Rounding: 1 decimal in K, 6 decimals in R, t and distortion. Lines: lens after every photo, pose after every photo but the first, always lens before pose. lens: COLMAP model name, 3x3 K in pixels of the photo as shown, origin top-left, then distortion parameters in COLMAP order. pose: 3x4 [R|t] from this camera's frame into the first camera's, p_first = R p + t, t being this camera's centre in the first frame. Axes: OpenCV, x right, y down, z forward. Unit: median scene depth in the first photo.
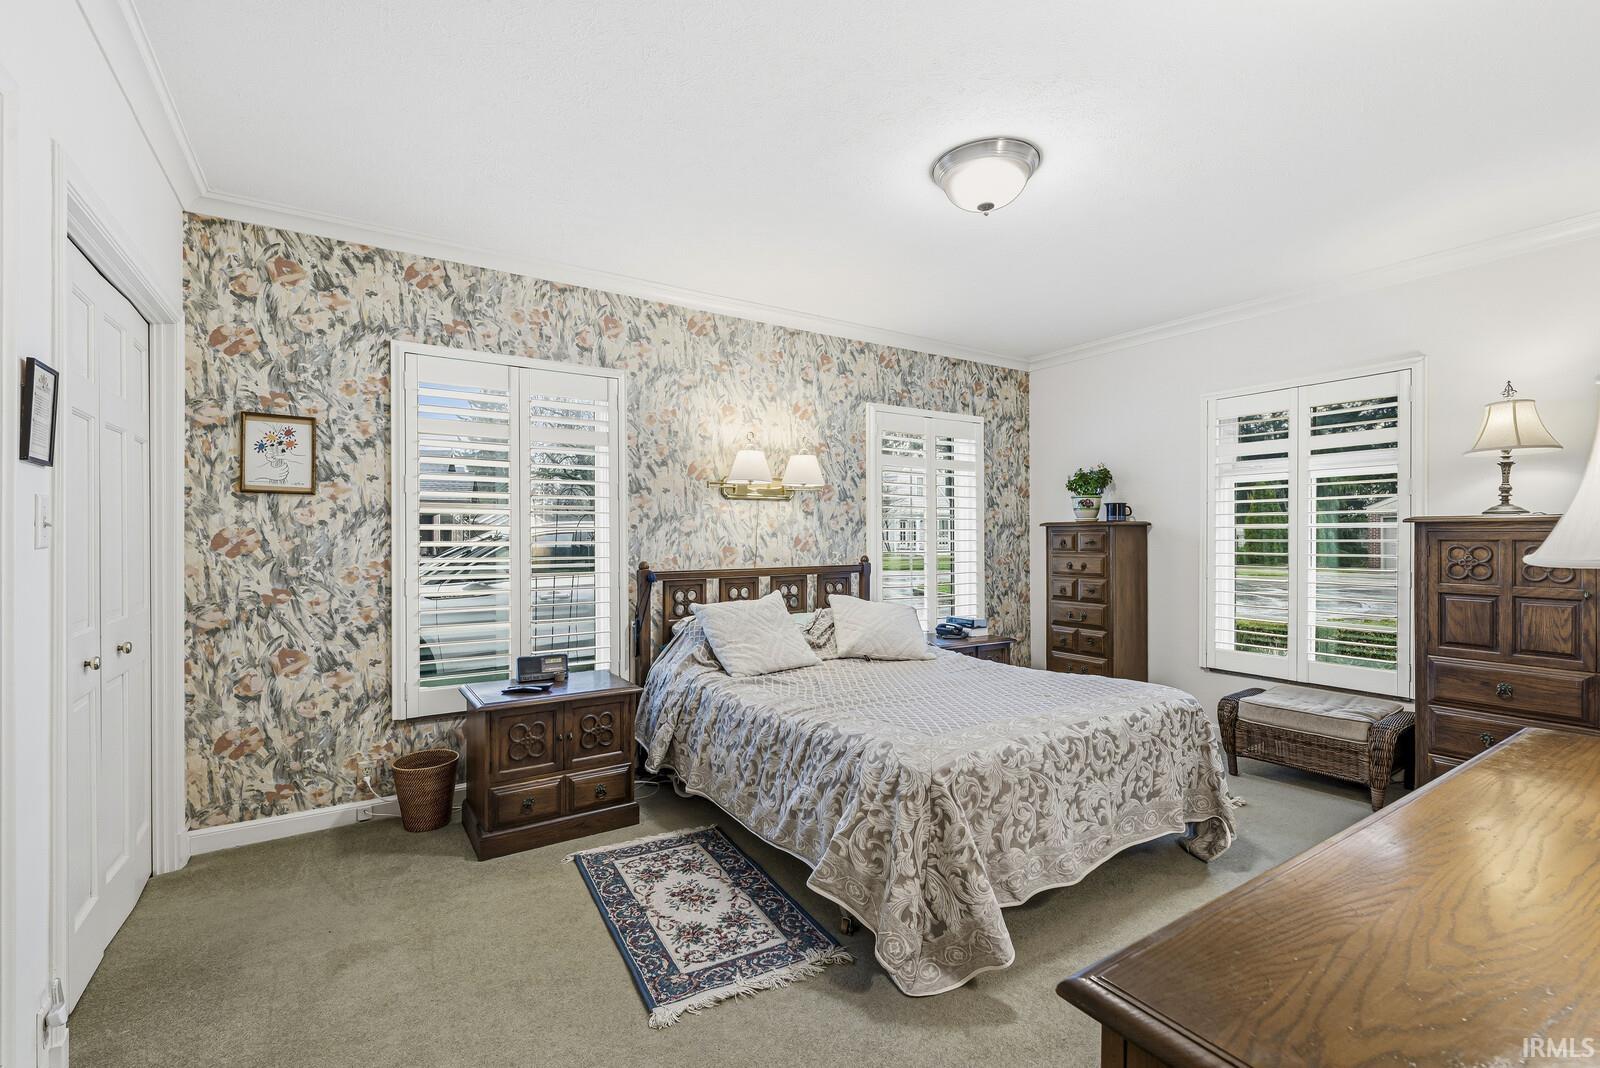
lens RADIAL K [[699.7, 0, 797.3], [0, 699.7, 533.6], [0, 0, 1]] dist [0.002275, -0.000070]
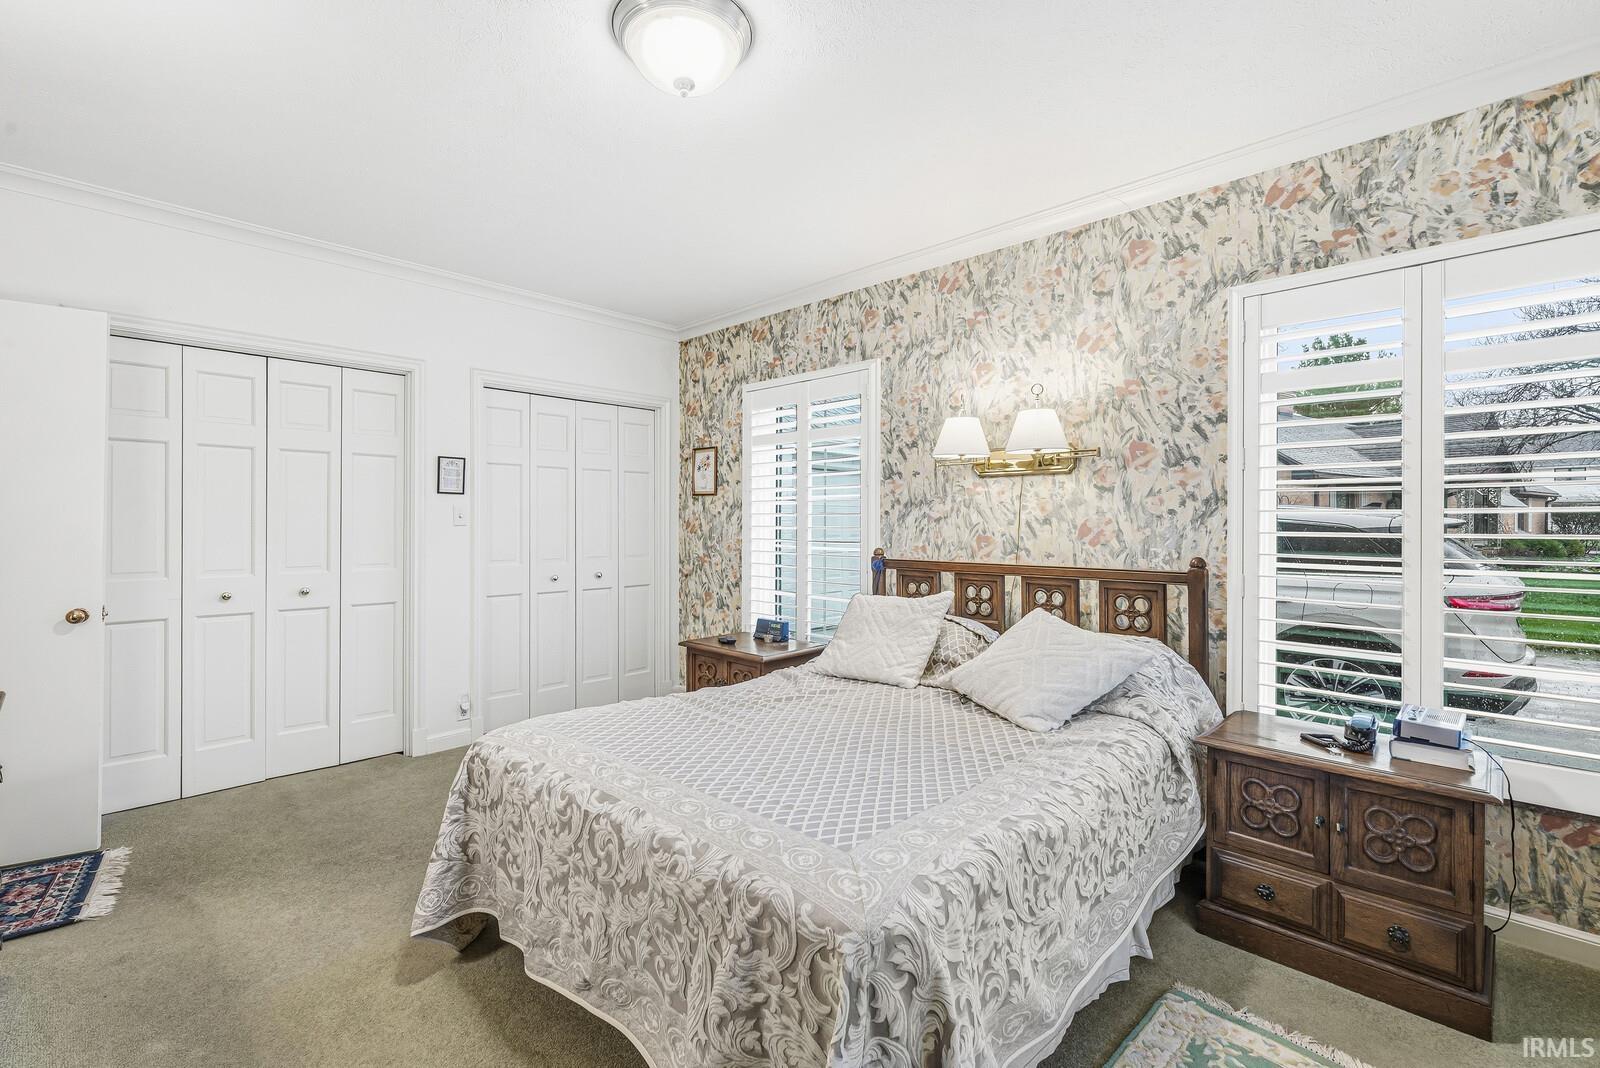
lens RADIAL K [[699.7, 0, 800.8], [0, 699.7, 526.8], [0, 0, 1]] dist [0.002275, -0.000070]
pose [[0.230706, 0.006341, -0.973003, 0.672315], [-0.002505, 0.999979, 0.005923, 0.004170], [0.973020, 0.001071, 0.230717, 0.622757]]
